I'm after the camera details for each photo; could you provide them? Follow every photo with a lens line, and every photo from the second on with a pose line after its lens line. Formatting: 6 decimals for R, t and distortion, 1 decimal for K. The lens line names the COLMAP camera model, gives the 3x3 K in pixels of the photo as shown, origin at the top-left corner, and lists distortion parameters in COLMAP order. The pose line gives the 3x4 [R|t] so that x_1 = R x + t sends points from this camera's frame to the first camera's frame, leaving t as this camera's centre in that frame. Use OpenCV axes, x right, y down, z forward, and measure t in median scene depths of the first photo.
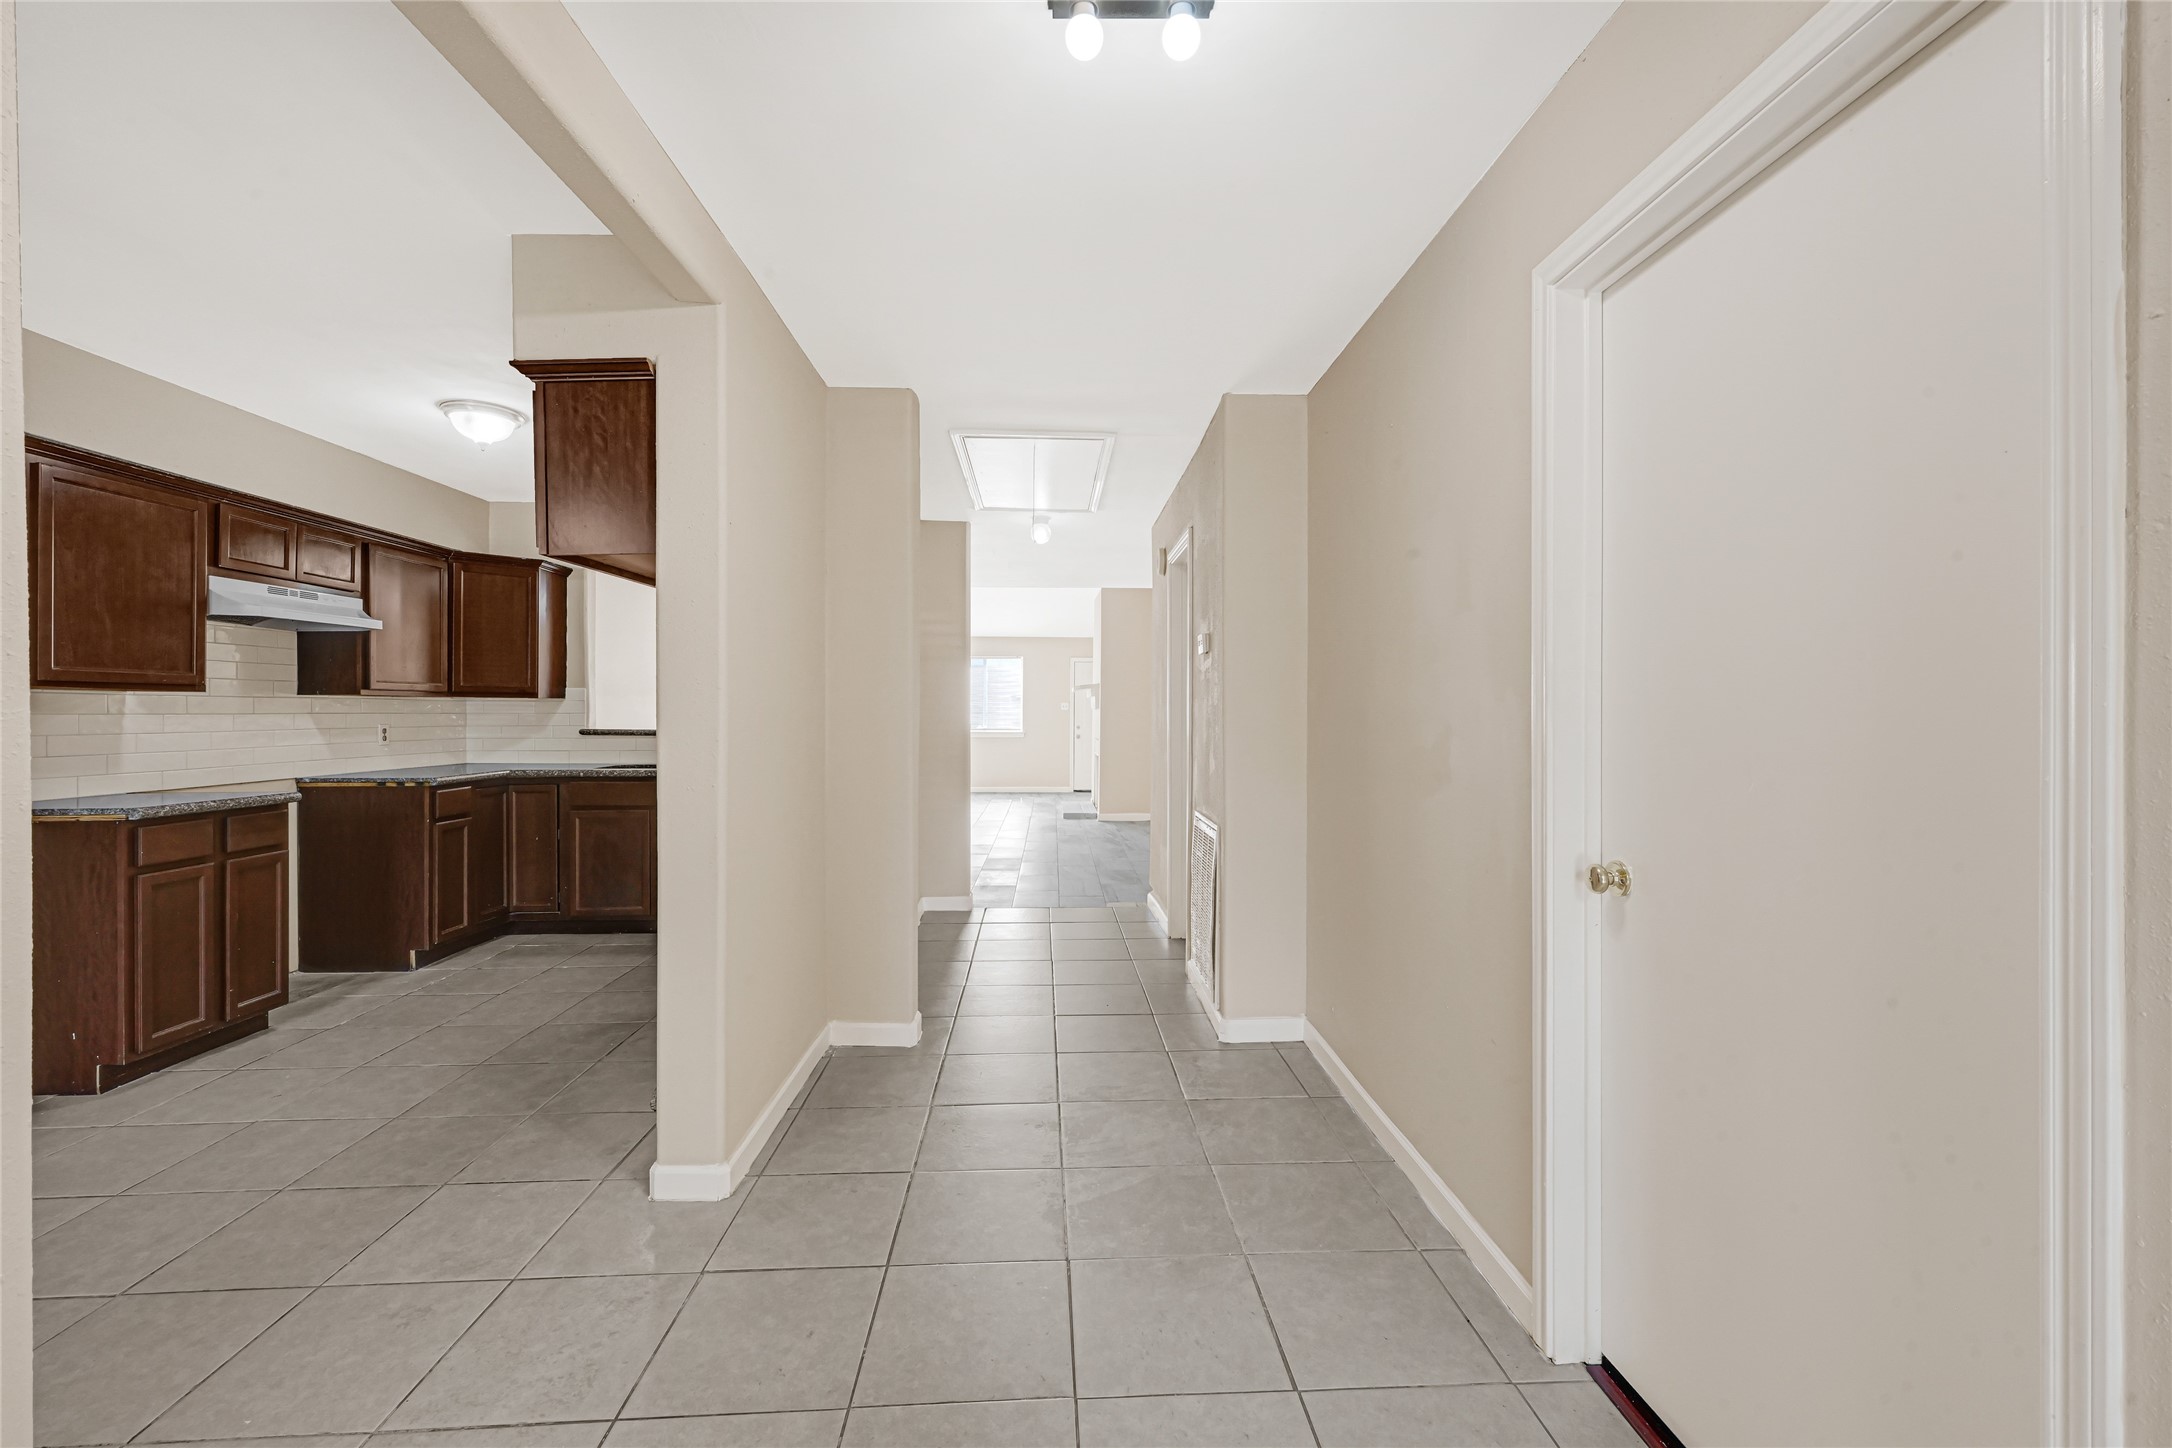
lens RADIAL K [[881.5, 0, 1087.1], [0, 881.5, 716.1], [0, 0, 1]] dist [0.001255, 0.000142]
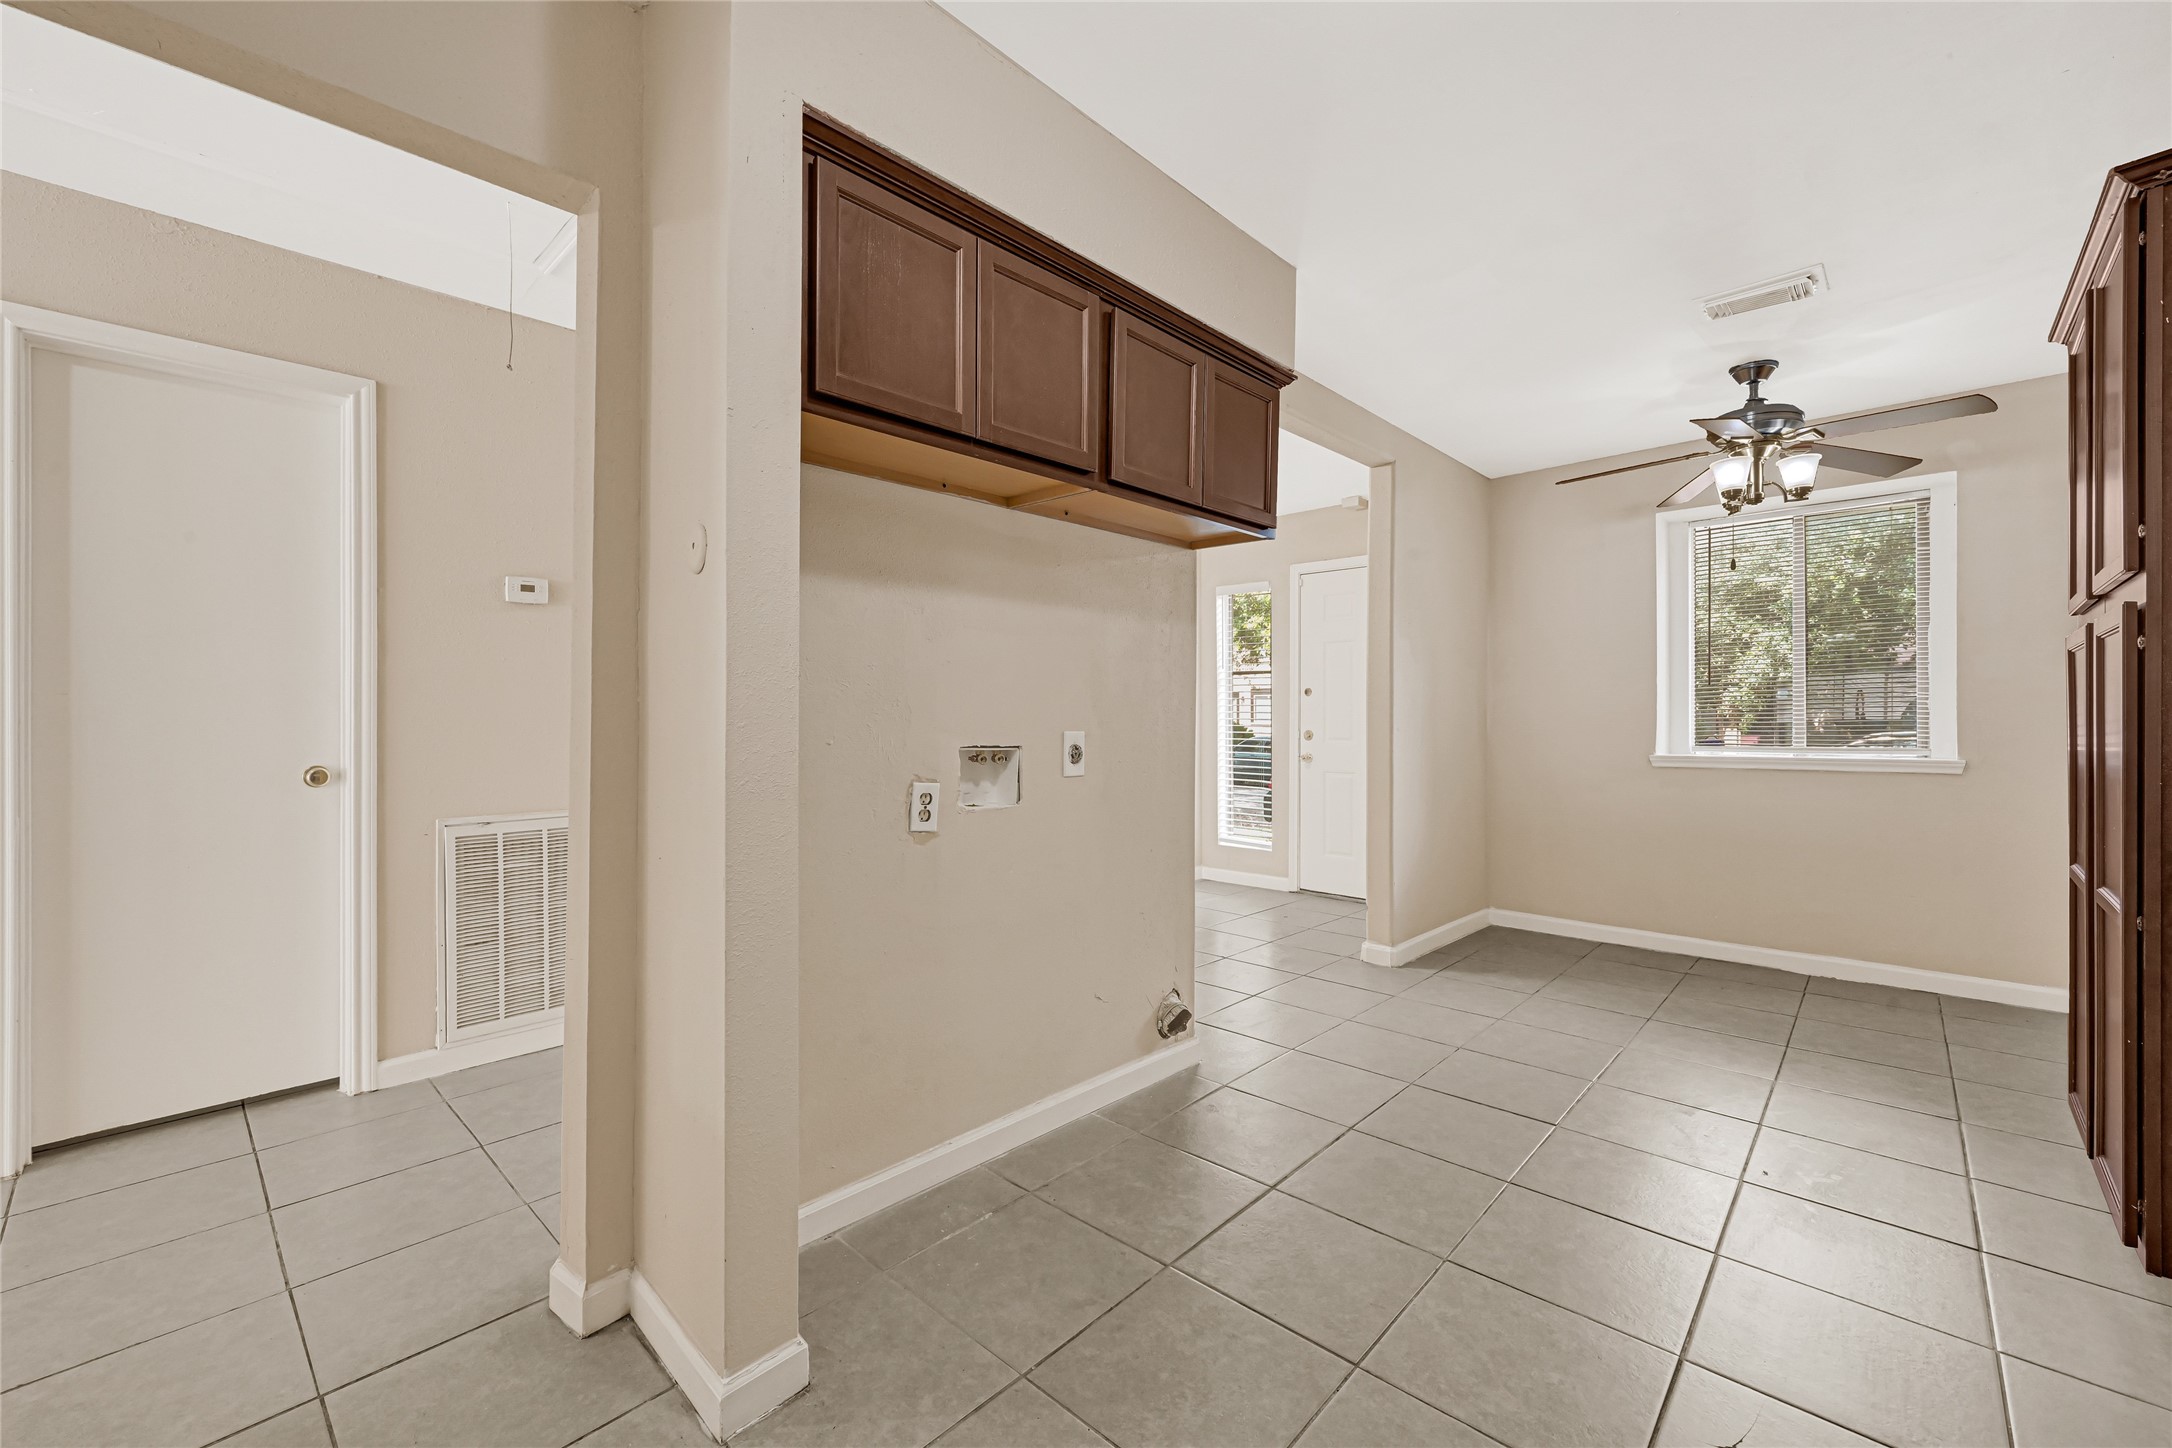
lens RADIAL K [[881.5, 0, 1087.1], [0, 881.5, 716.1], [0, 0, 1]] dist [0.001255, 0.000142]
pose [[-0.696646, 0.000342, 0.717415, -0.783970], [0.001658, 0.999998, 0.001133, 0.029161], [-0.717413, 0.001978, -0.696646, 1.212627]]
